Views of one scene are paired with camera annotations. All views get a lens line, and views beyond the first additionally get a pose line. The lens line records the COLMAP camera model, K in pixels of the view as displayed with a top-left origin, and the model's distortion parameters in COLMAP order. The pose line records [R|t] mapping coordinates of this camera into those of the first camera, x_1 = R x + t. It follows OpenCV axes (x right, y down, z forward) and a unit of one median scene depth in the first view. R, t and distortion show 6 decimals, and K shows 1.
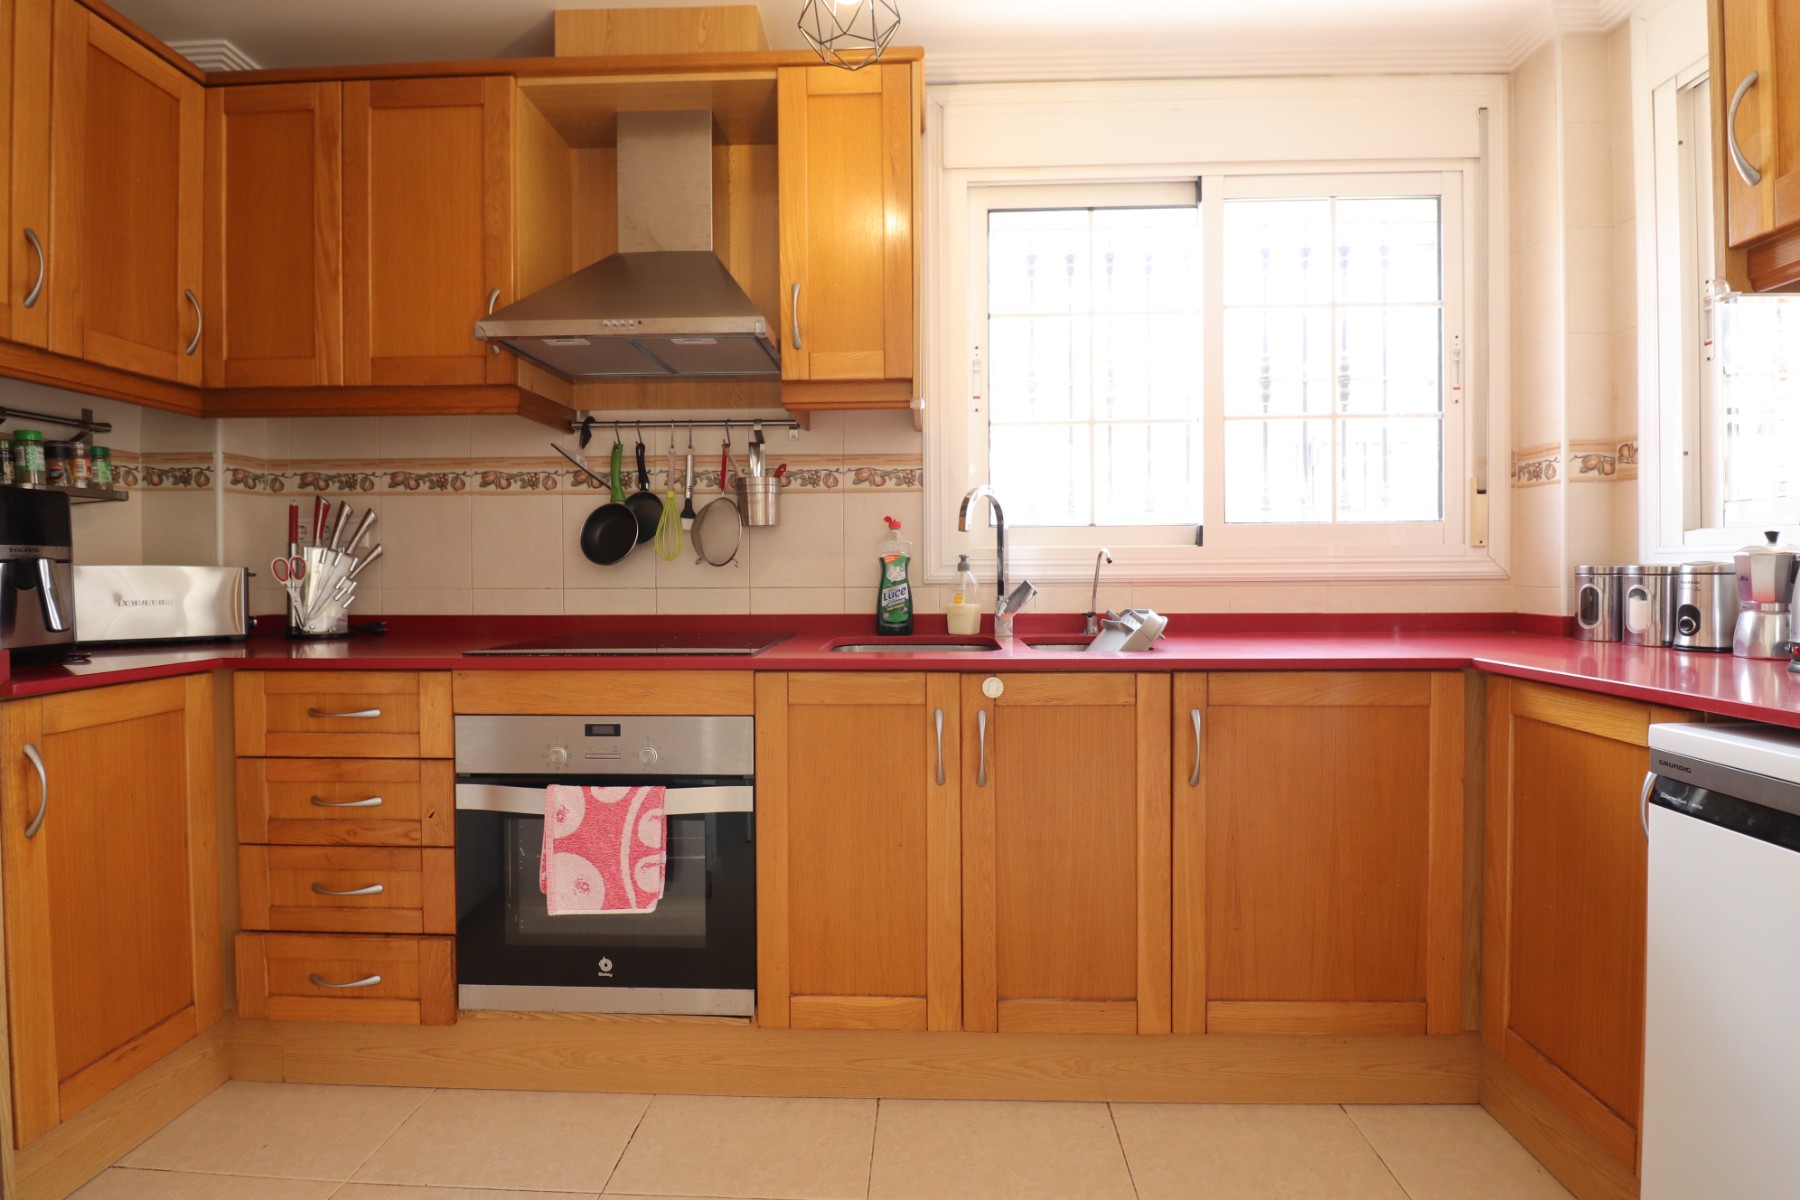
lens RADIAL K [[829.1, 0, 910.2], [0, 829.1, 577.0], [0, 0, 1]] dist [0.000181, -0.013313]
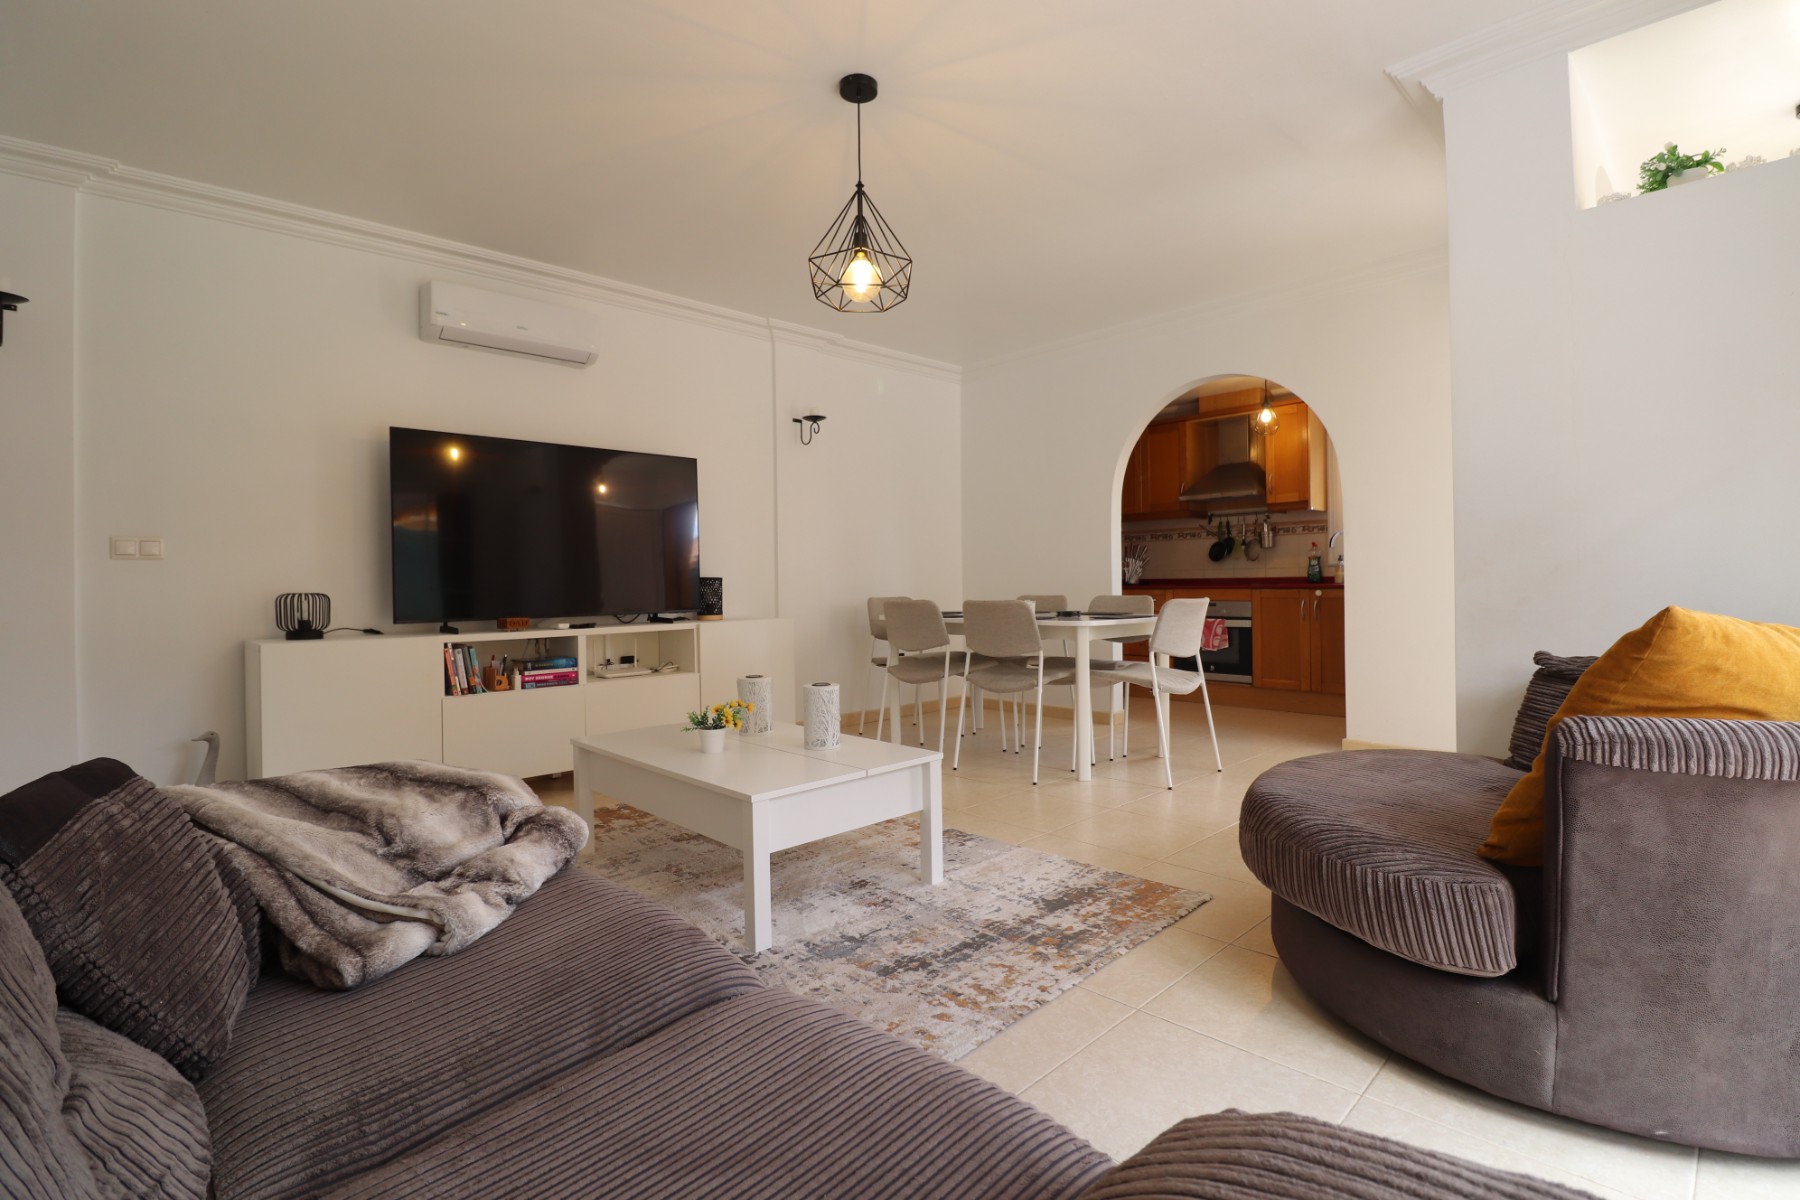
lens RADIAL K [[835.1, 0, 905.4], [0, 835.1, 581.1], [0, 0, 1]] dist [0.000198, -0.014298]
pose [[0.722682, -0.006609, -0.691150, 1.091893], [0.004223, 0.999978, -0.005146, 0.080176], [0.691168, 0.000800, 0.722693, -2.371814]]
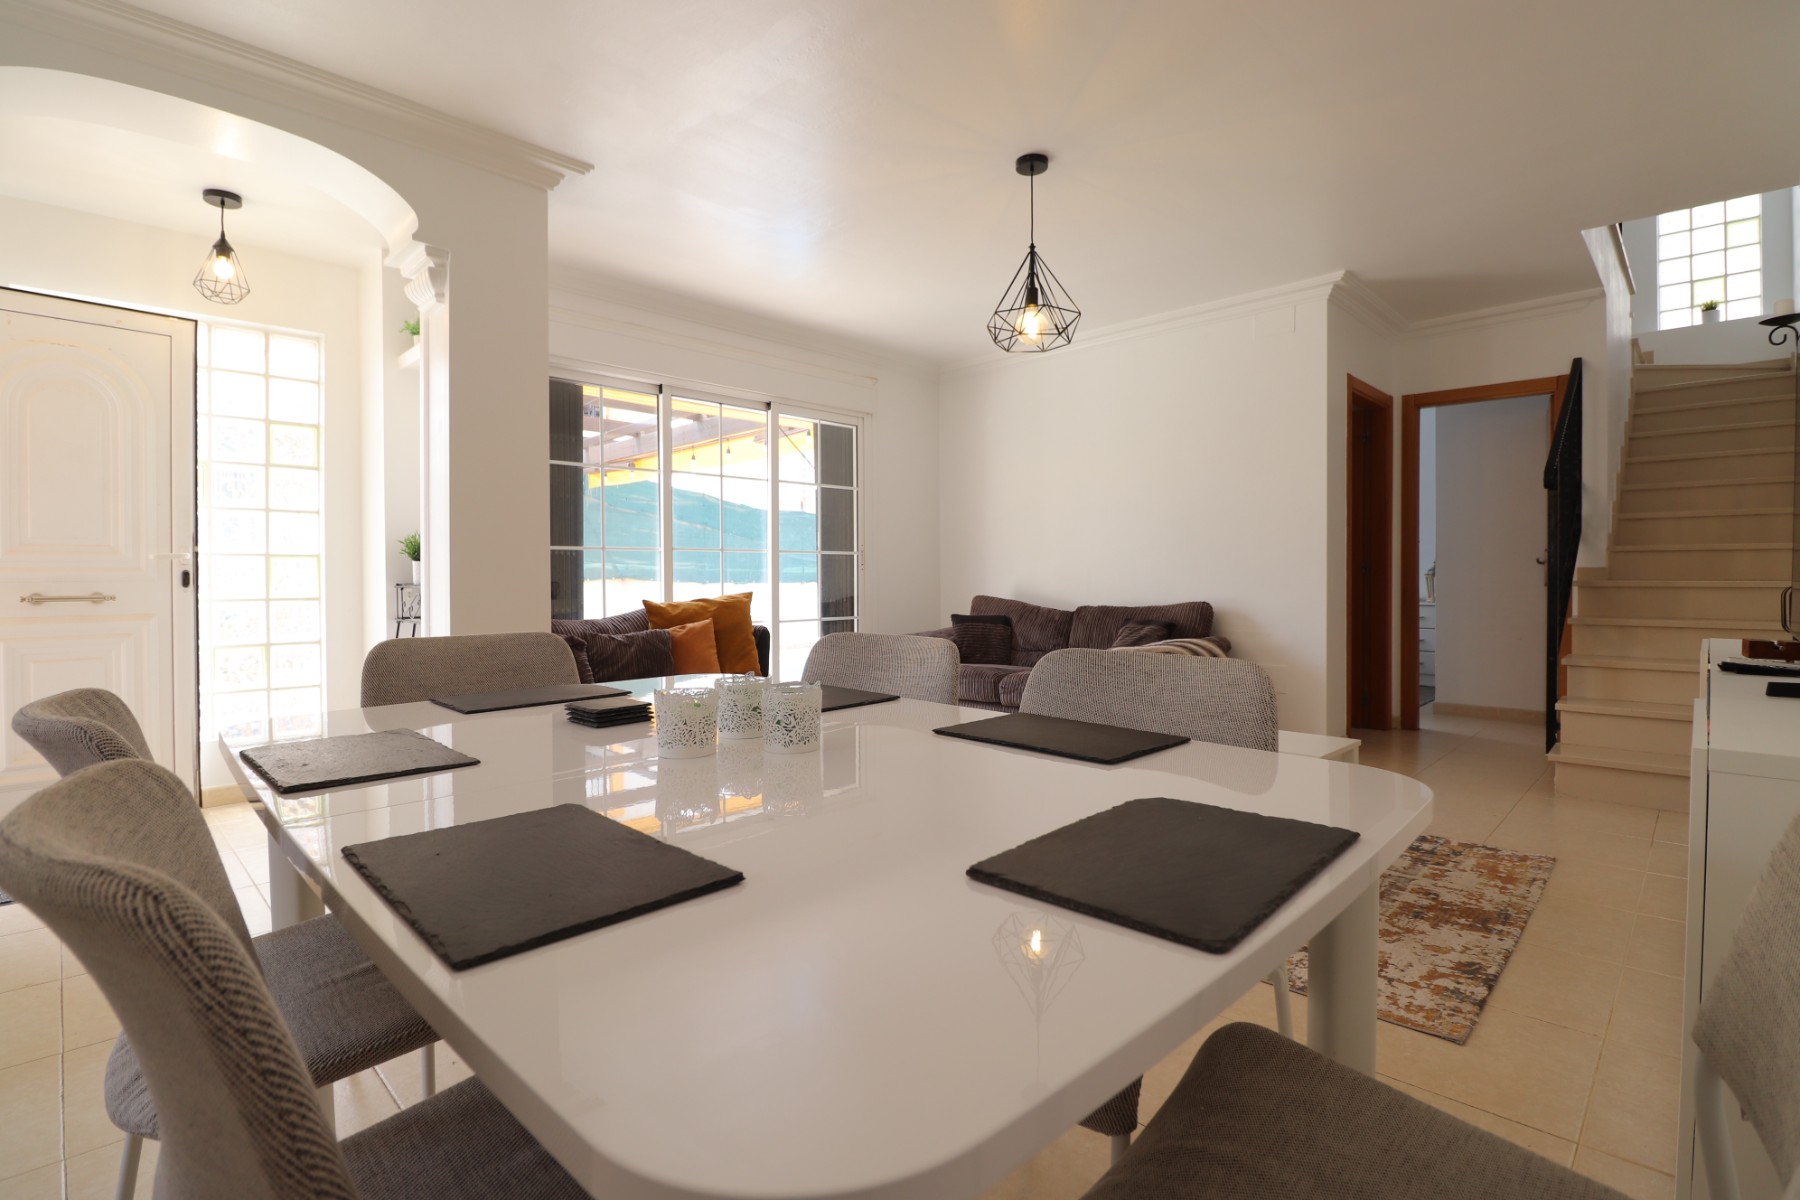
lens RADIAL K [[838.6, 0, 904.0], [0, 838.6, 586.7], [0, 0, 1]] dist [-0.000183, -0.013599]
pose [[-0.737187, -0.002871, 0.675683, -0.877575], [0.014034, 0.999710, 0.019559, 0.044264], [-0.675544, 0.023901, -0.736933, 0.014656]]
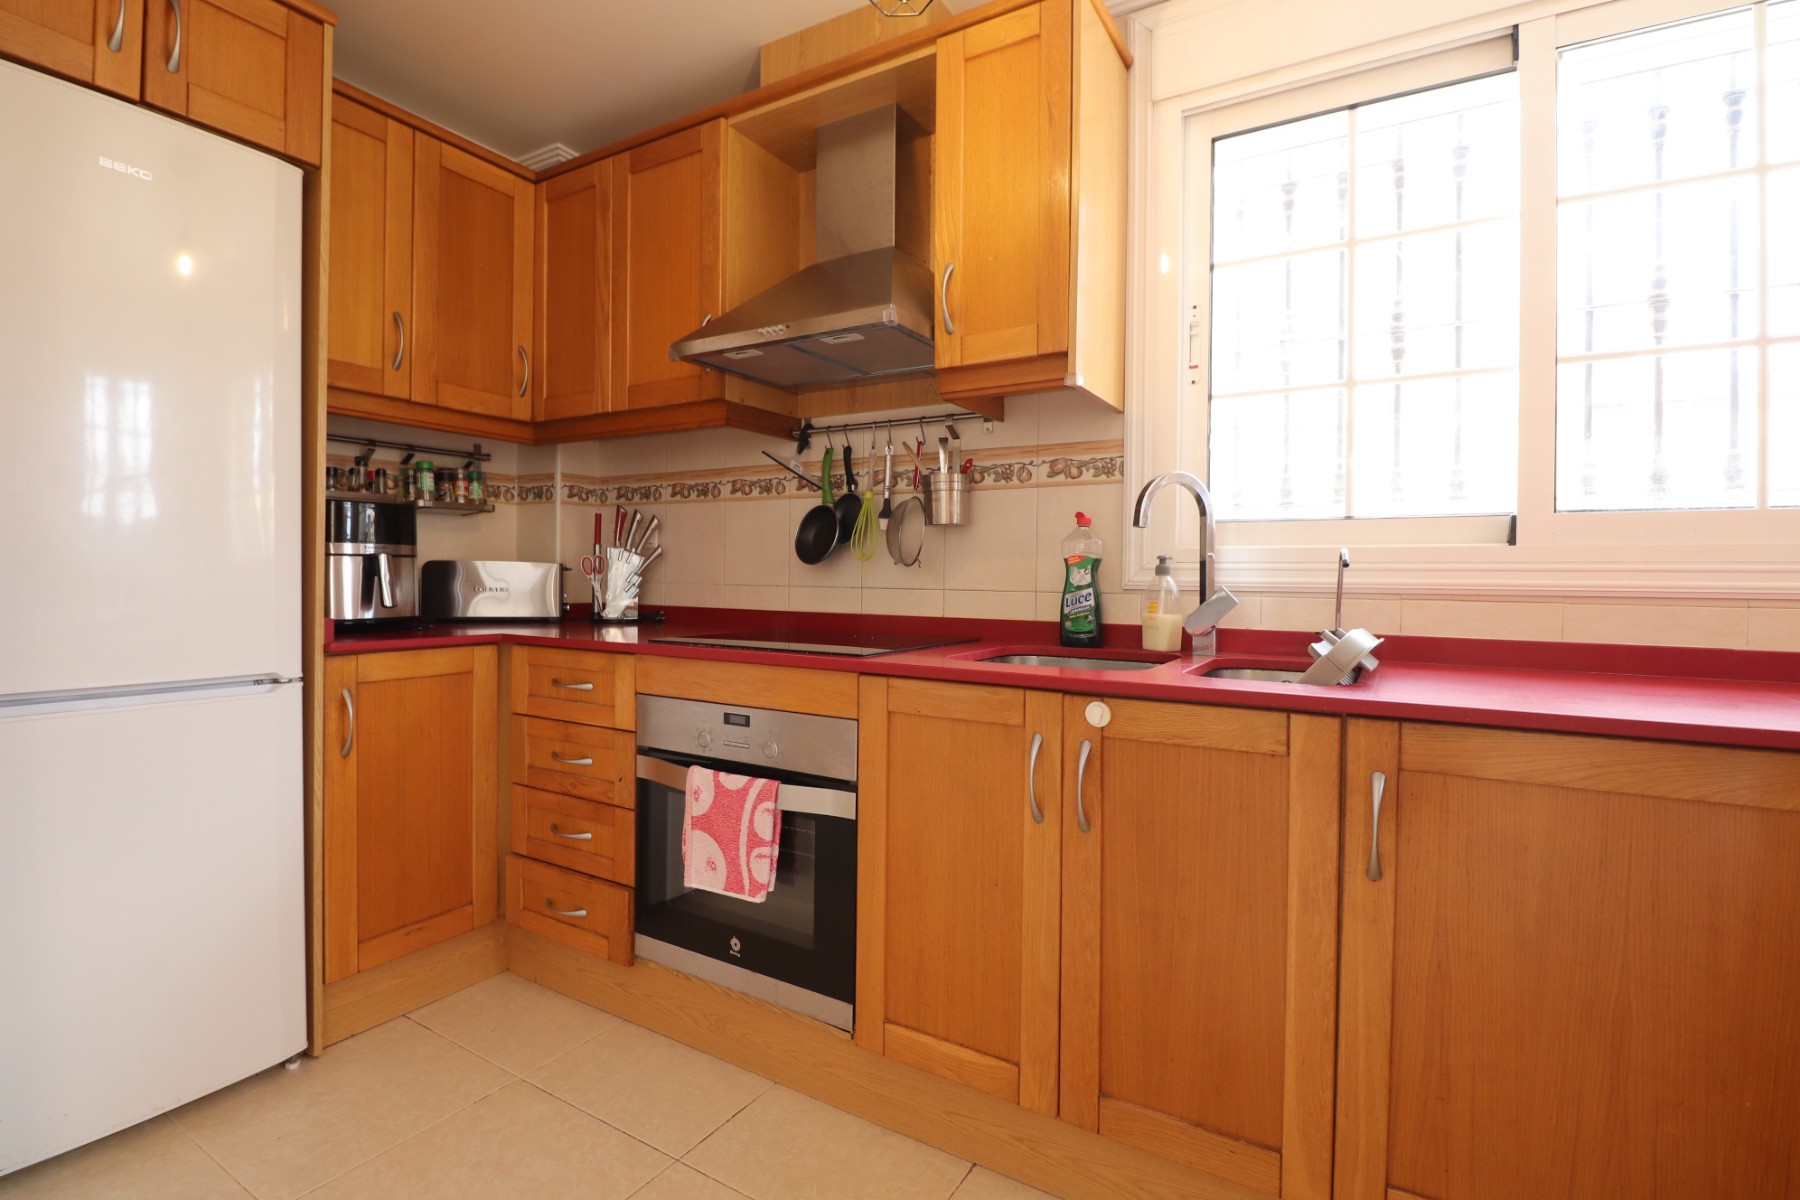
lens RADIAL K [[835.1, 0, 905.4], [0, 835.1, 581.1], [0, 0, 1]] dist [0.000198, -0.014298]
pose [[0.875005, 0.017909, -0.483783, 0.280408], [-0.019833, 0.999803, 0.001140, 0.003490], [0.483708, 0.008597, 0.875187, 0.153642]]
